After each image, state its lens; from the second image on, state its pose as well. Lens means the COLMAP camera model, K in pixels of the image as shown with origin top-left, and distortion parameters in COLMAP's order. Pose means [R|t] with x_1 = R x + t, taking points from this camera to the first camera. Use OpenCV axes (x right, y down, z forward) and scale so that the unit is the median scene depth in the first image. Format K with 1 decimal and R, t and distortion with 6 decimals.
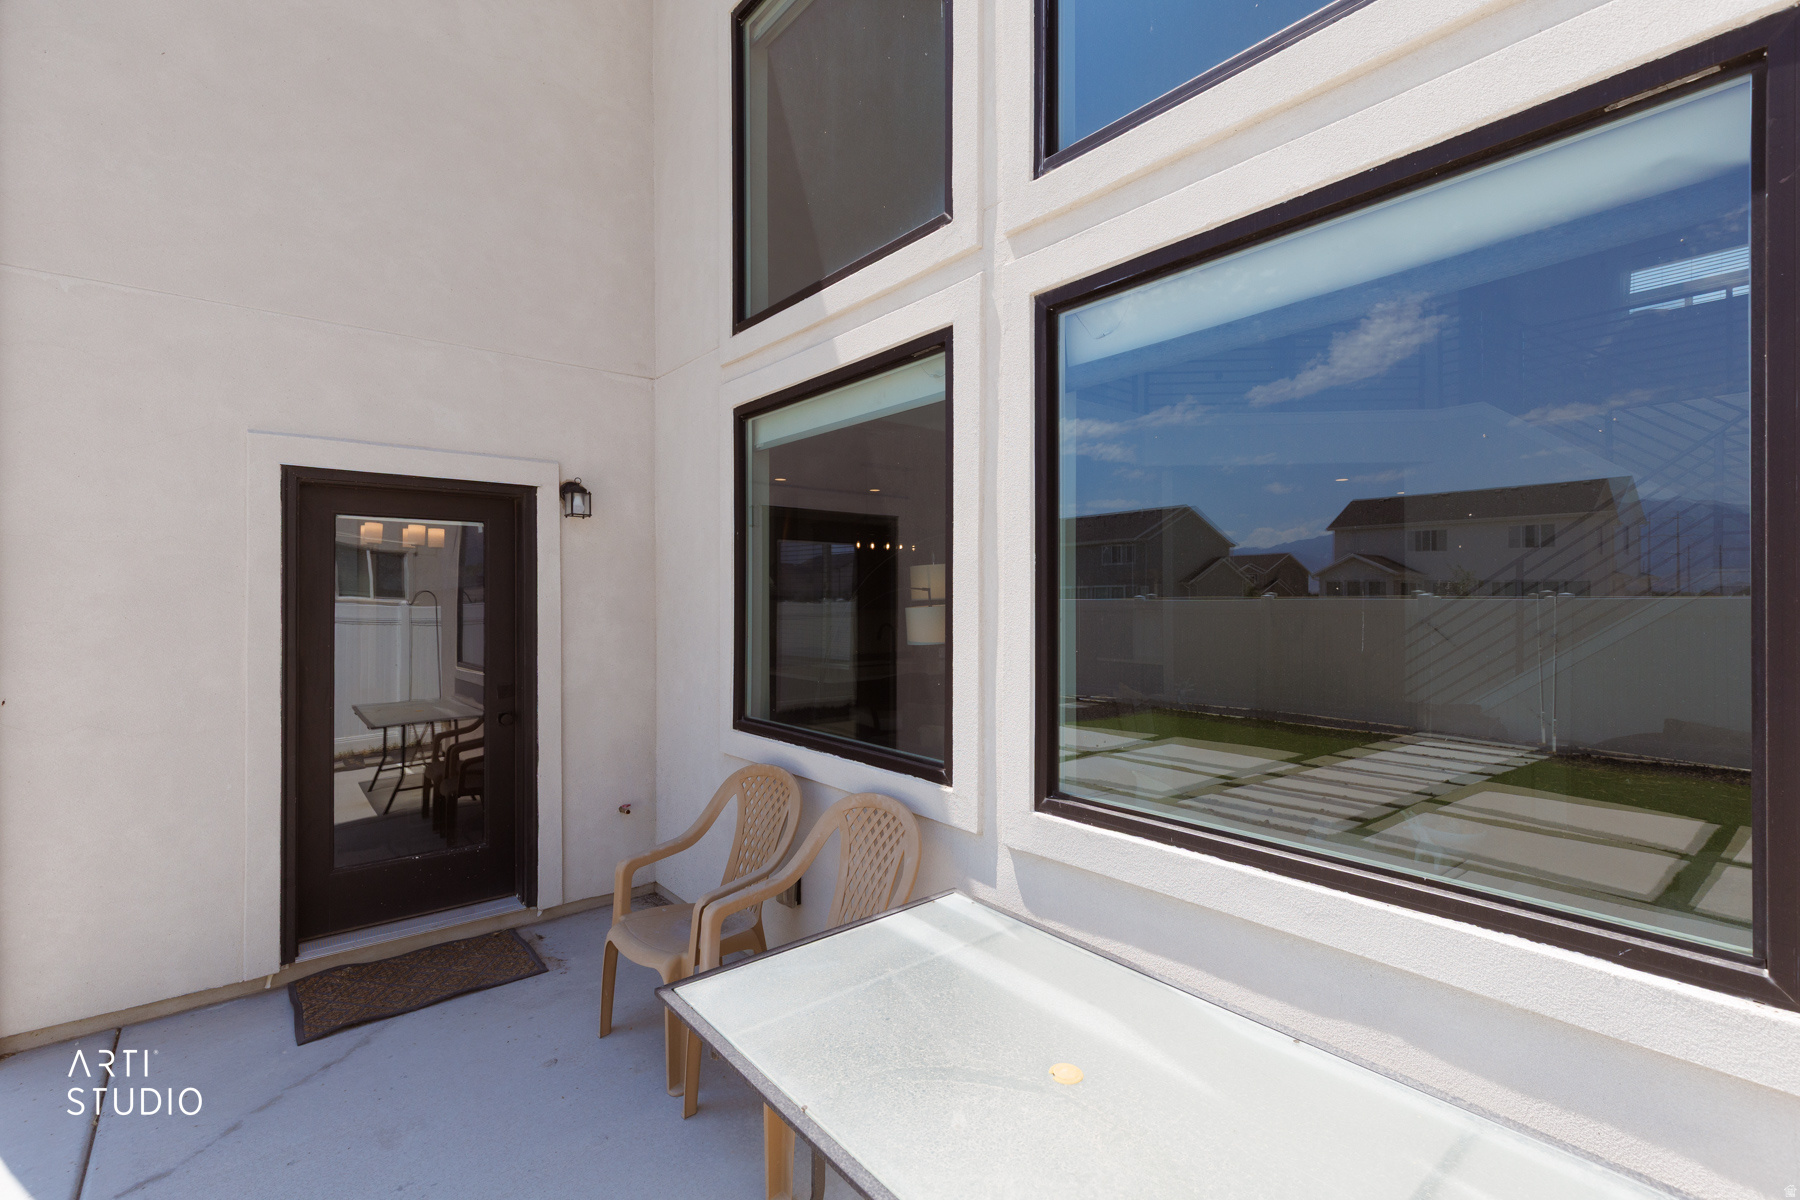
lens RADIAL K [[804.7, 0, 900.0], [0, 804.7, 600.0], [0, 0, 1]] dist [-0.000283, -0.000029]
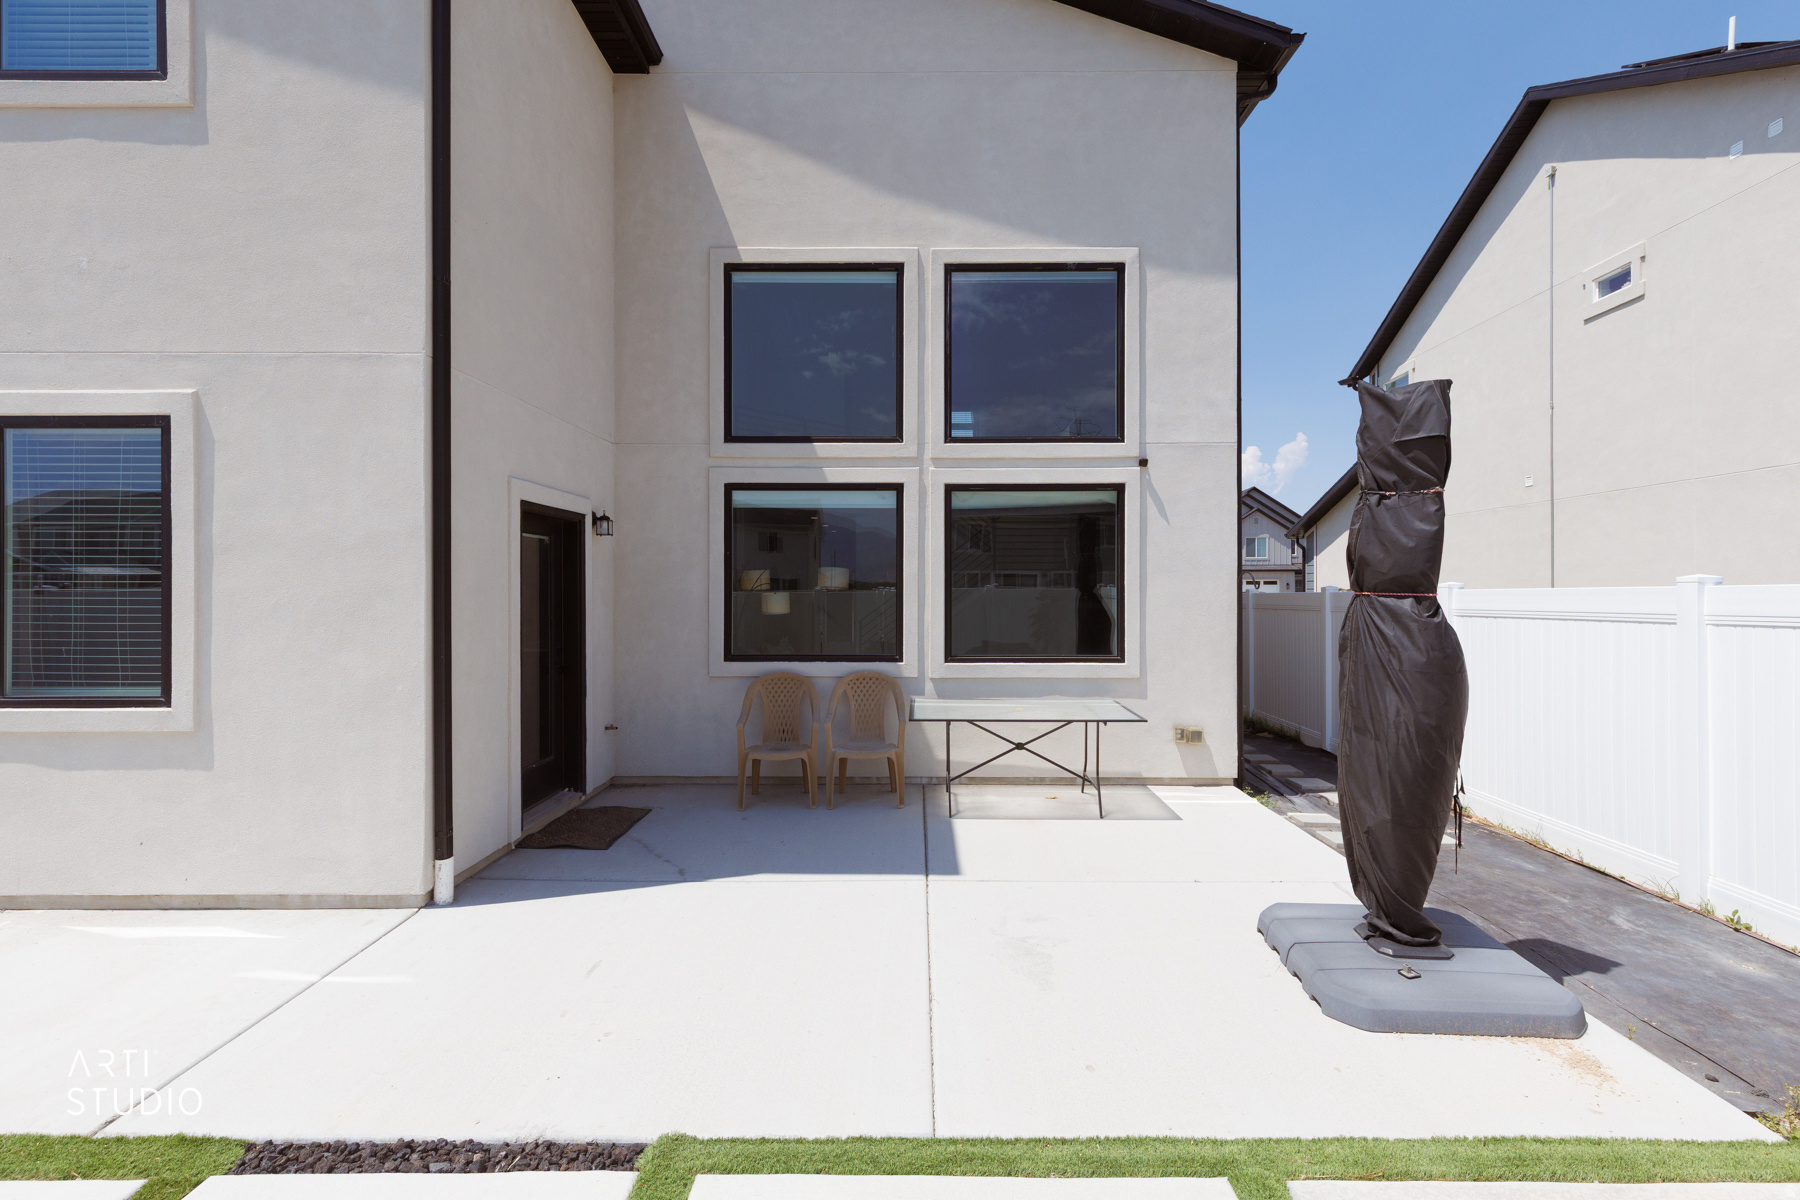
lens RADIAL K [[836.8, 0, 900.0], [0, 836.8, 600.0], [0, 0, 1]] dist [0.000367, 0.000039]
pose [[0.645981, -0.008110, 0.763311, -1.798173], [0.001699, 0.999956, 0.009186, 0.007795], [-0.763352, -0.004637, 0.645966, -0.658720]]
